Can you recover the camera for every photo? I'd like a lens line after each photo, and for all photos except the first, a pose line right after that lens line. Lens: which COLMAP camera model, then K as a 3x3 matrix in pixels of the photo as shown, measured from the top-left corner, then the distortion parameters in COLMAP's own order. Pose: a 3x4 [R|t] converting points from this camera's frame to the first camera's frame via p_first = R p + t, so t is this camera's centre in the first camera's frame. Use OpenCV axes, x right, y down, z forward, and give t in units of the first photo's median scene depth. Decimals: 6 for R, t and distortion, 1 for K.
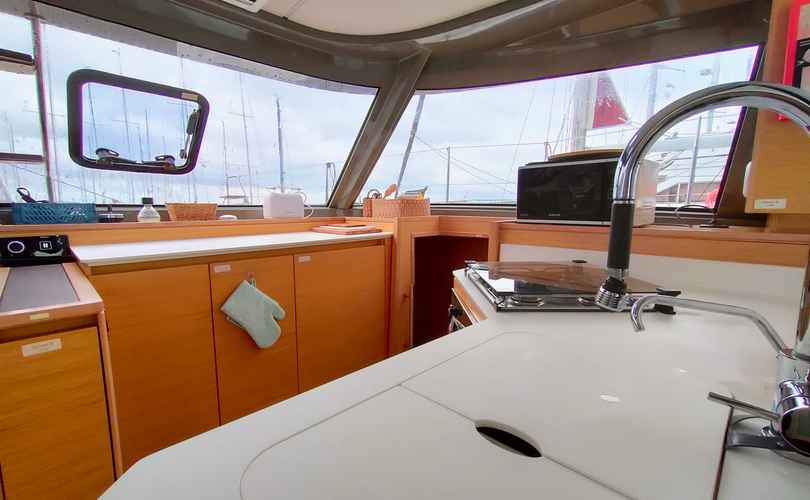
lens RADIAL K [[363.3, 0, 384.2], [0, 363.3, 252.6], [0, 0, 1]] dist [-0.024453, 0.000103]
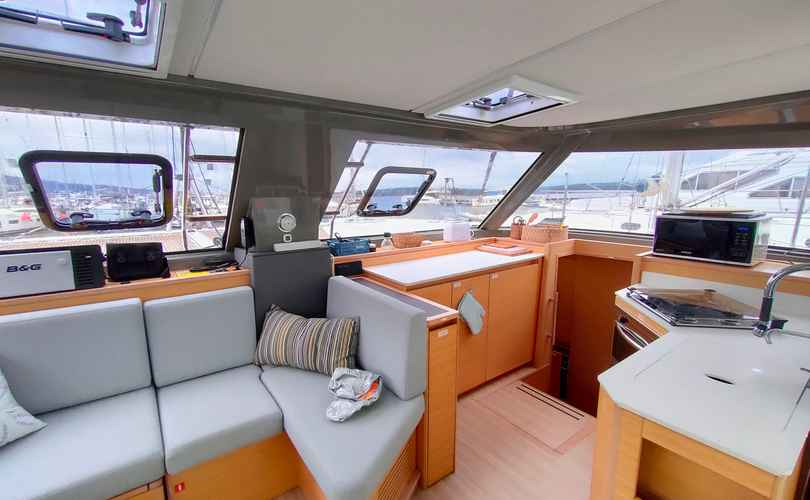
lens RADIAL K [[354.1, 0, 400.8], [0, 354.1, 252.9], [0, 0, 1]] dist [0.002052, 0.000270]
pose [[0.989941, 0.016027, -0.140570, -0.322755], [-0.011266, 0.999338, 0.034603, -0.100516], [0.141031, -0.032671, 0.989466, -0.394696]]
